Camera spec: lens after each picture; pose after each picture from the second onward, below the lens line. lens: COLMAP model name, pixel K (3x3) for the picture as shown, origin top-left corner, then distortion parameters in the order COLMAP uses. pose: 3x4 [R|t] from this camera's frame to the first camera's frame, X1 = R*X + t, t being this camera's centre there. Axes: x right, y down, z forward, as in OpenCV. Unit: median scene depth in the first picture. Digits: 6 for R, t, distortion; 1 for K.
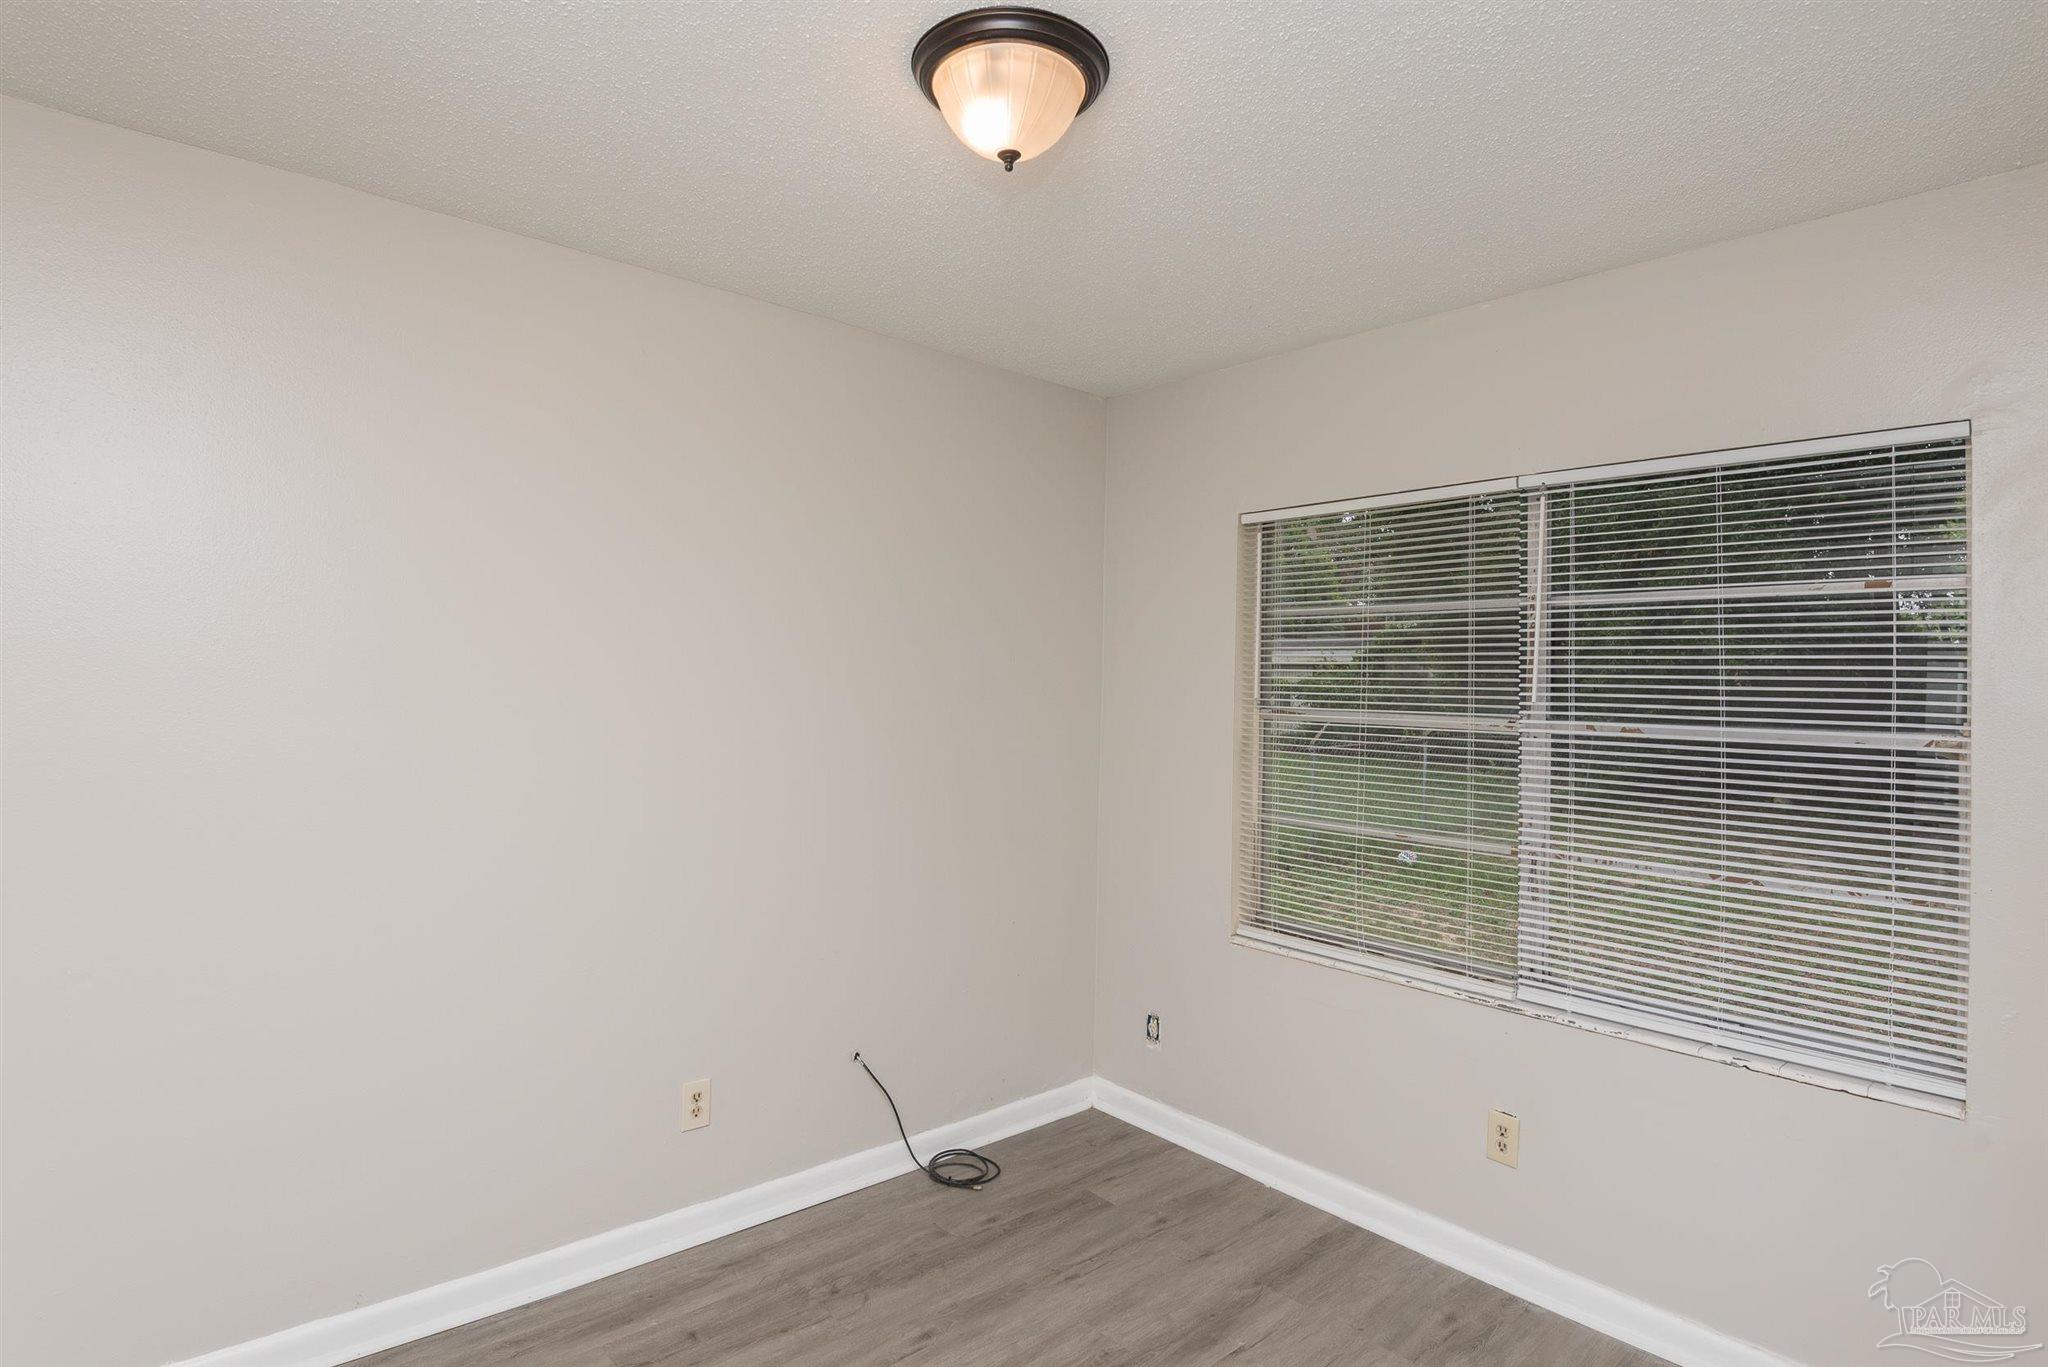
lens RADIAL K [[1050.9, 0, 1024.0], [0, 1050.9, 683.5], [0, 0, 1]] dist [-0.021835, -0.000630]
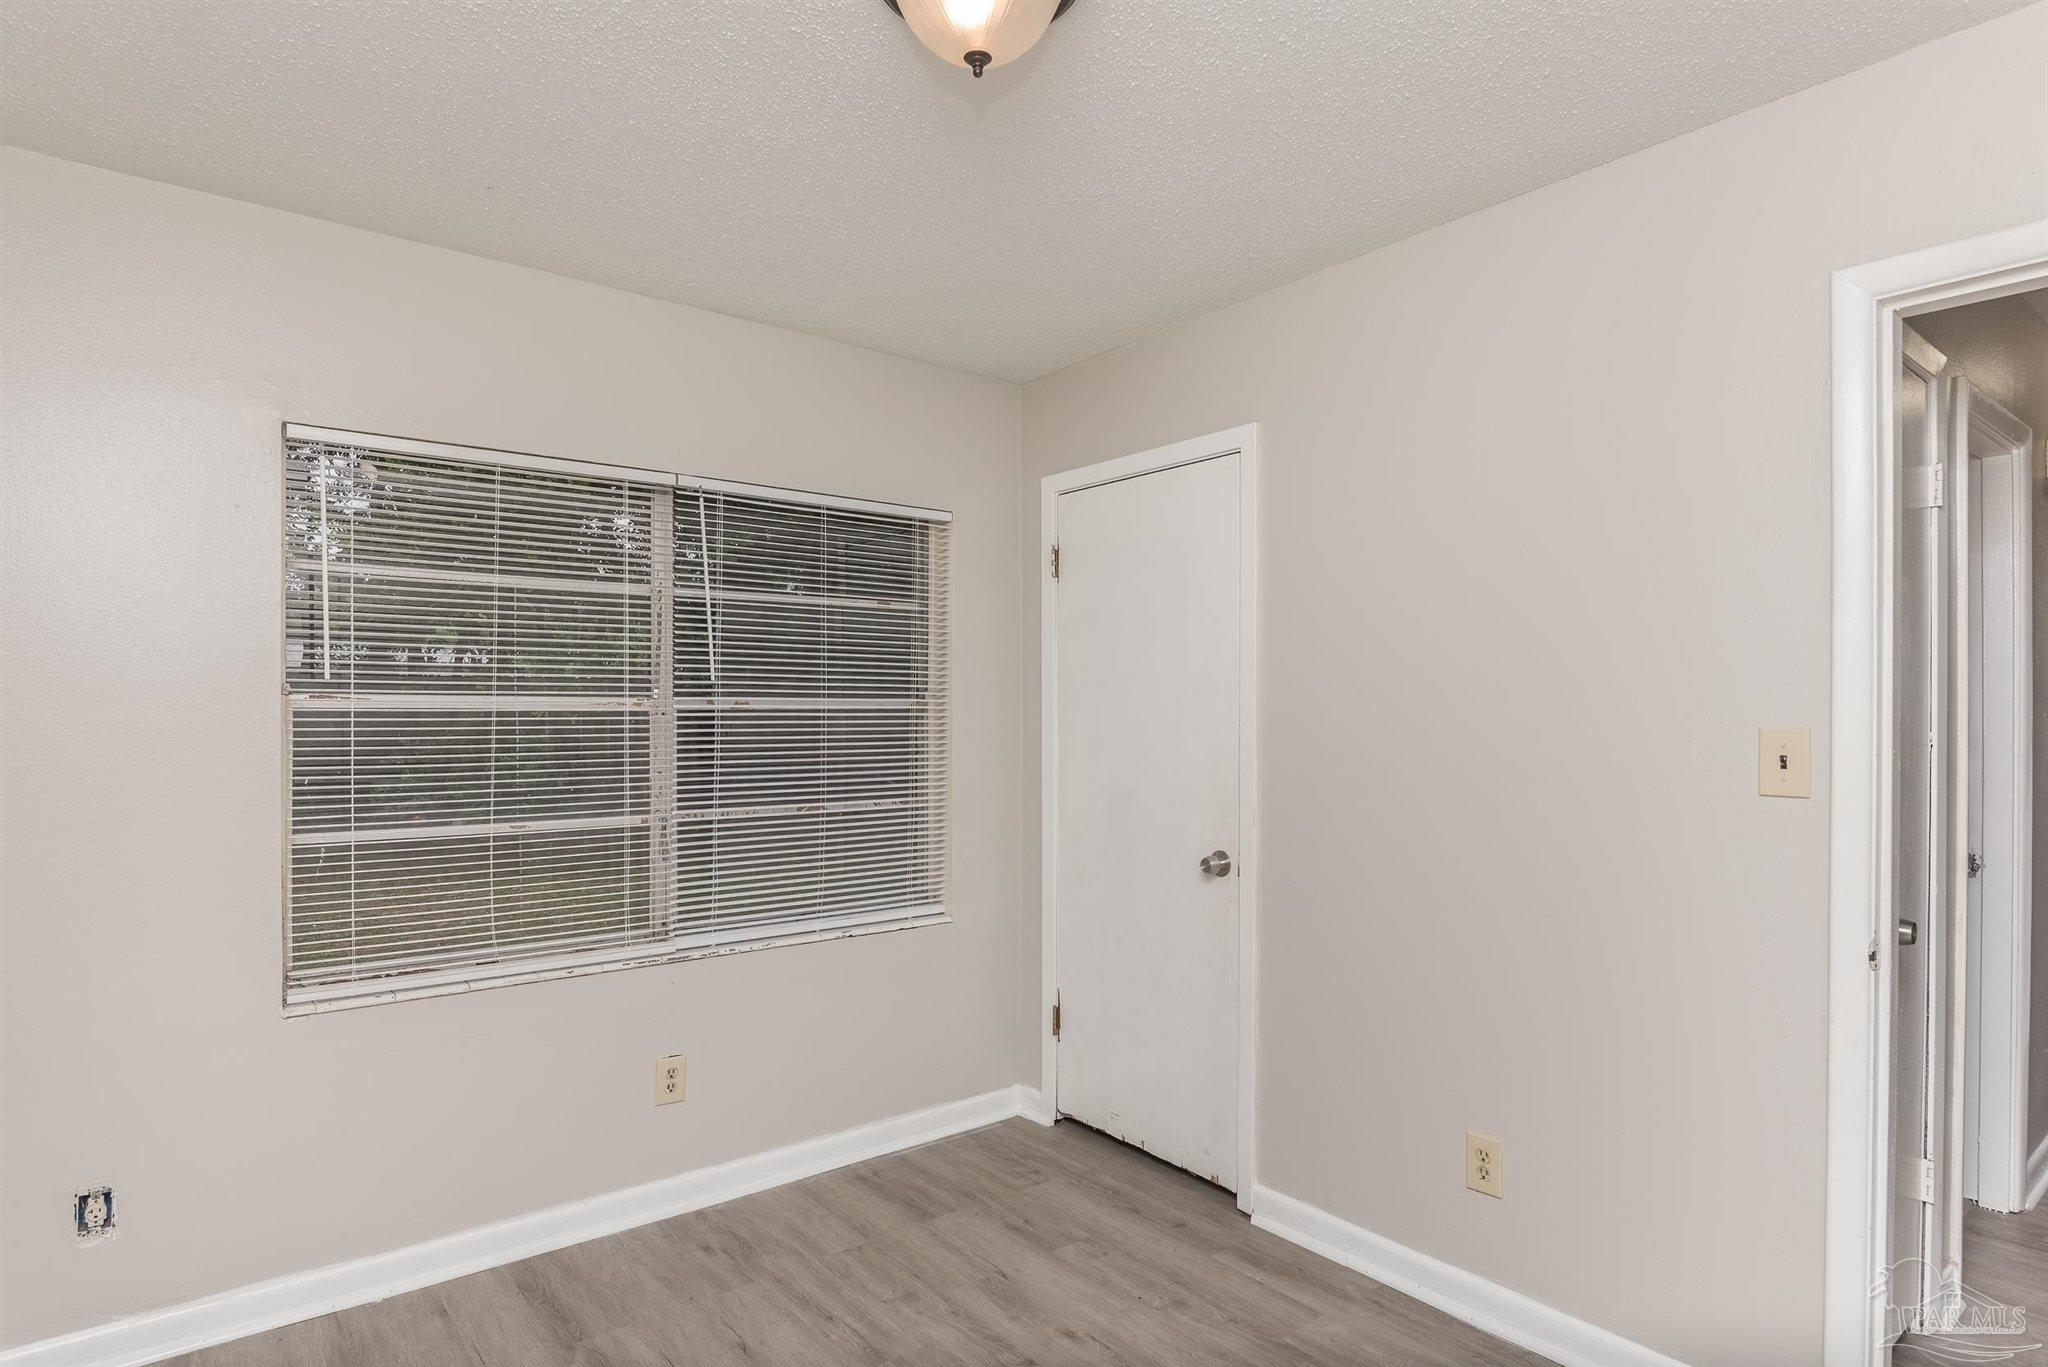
lens RADIAL K [[1098.2, 0, 1024.0], [0, 1098.2, 683.5], [0, 0, 1]] dist [-0.001084, 0.000014]
pose [[0.060191, -0.014603, 0.998080, -0.651059], [-0.015802, 0.999754, 0.015580, -0.003090], [-0.998062, -0.016709, 0.059946, 0.559117]]
